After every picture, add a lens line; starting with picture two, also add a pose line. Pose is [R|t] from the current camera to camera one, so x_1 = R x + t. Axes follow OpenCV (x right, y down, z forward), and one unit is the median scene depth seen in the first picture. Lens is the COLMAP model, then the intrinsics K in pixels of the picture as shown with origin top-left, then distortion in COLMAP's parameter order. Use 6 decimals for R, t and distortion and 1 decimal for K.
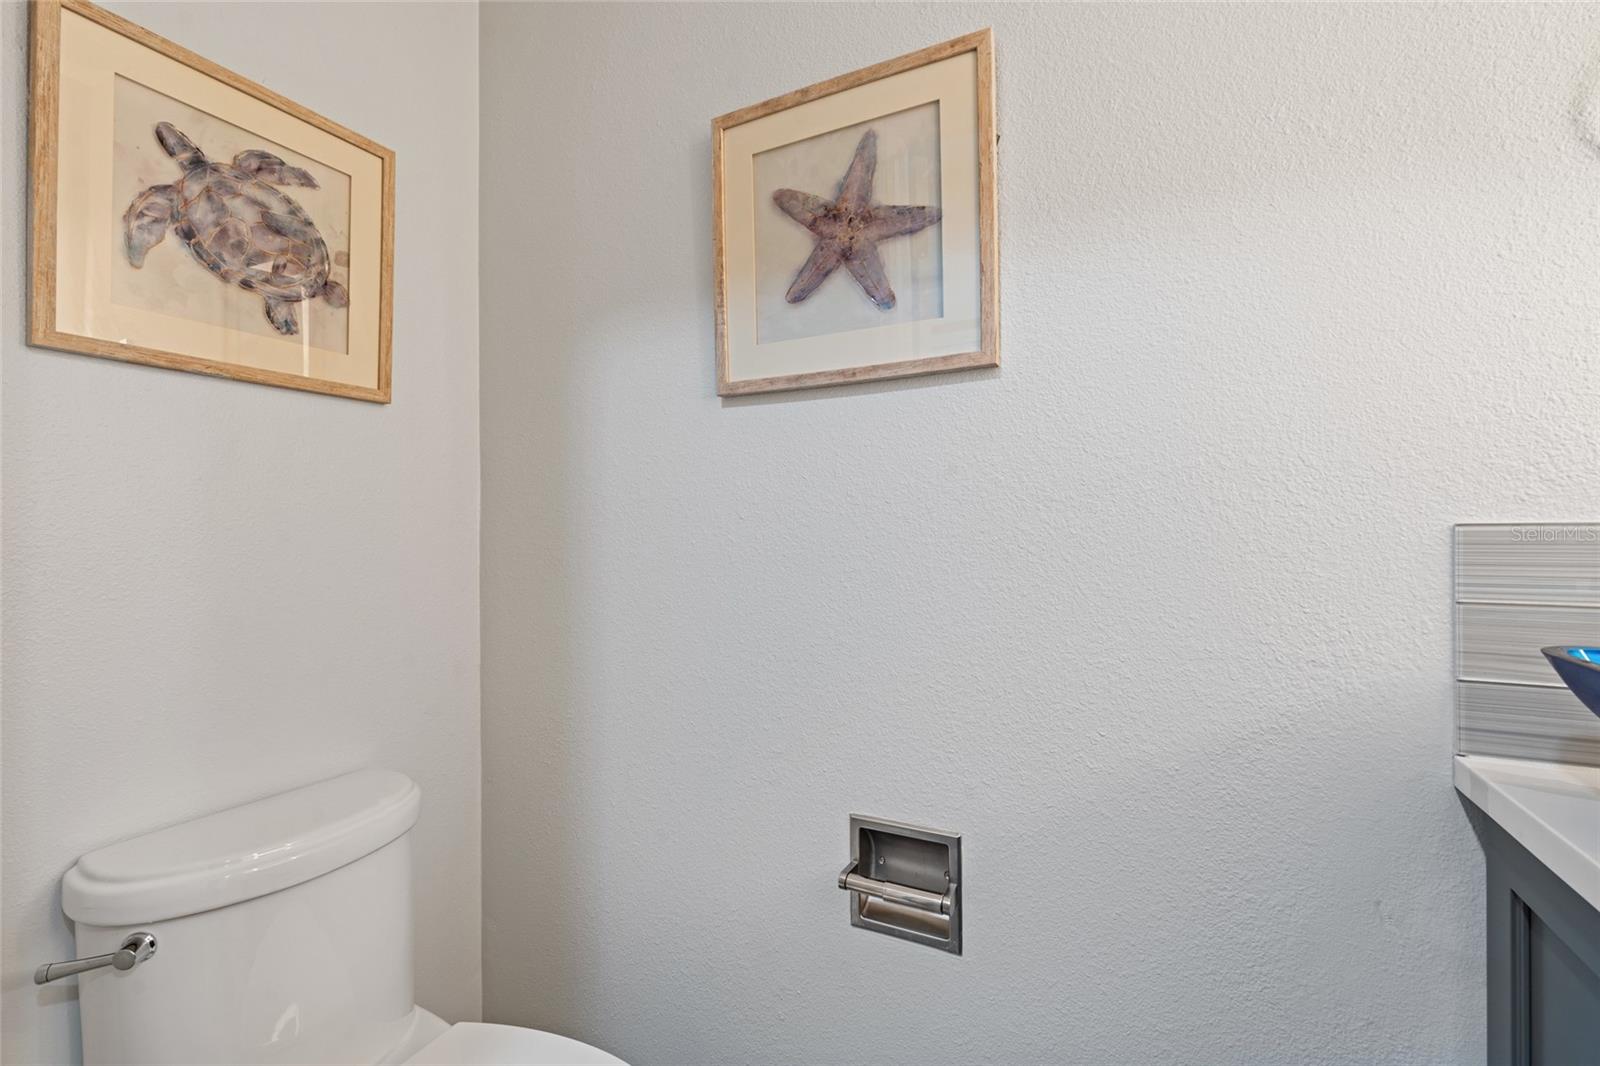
lens RADIAL K [[705.8, 0, 800.7], [0, 705.8, 537.9], [0, 0, 1]] dist [-0.008402, 0.000973]
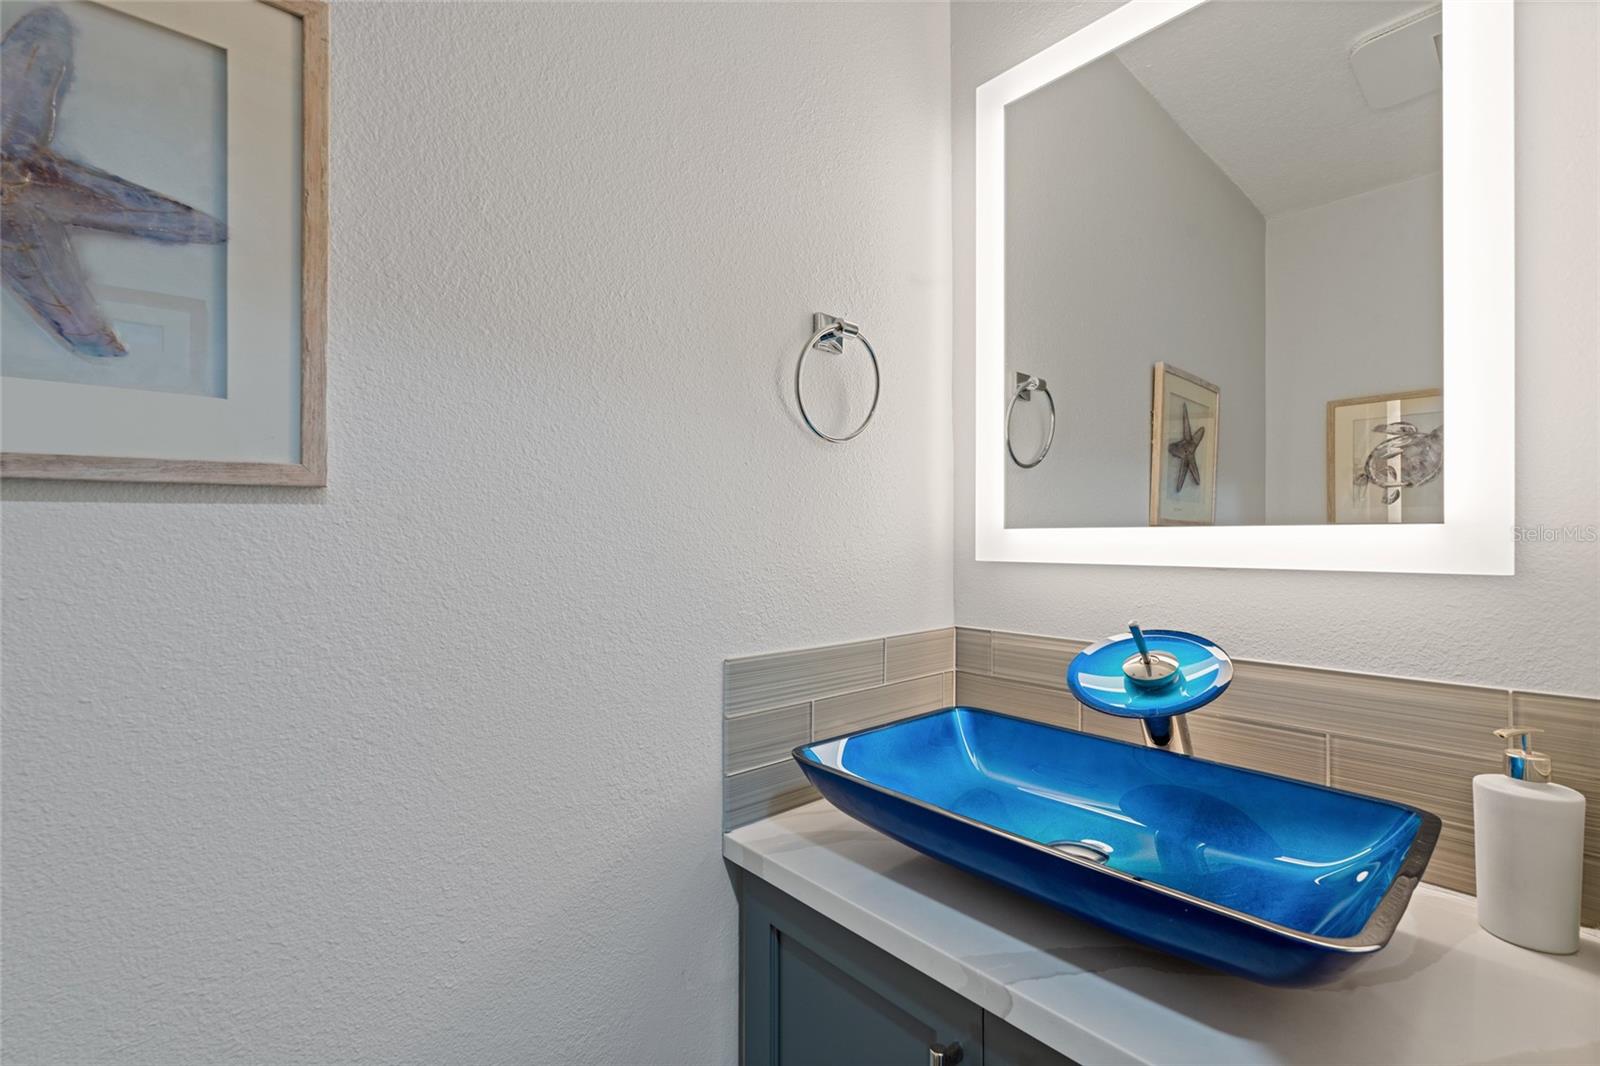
lens RADIAL K [[705.8, 0, 800.7], [0, 705.8, 537.9], [0, 0, 1]] dist [-0.008402, 0.000973]
pose [[0.353077, -0.000214, 0.935594, -0.219522], [-0.004821, 0.999986, 0.002048, -0.209099], [-0.935582, -0.005233, 0.353071, 0.325549]]
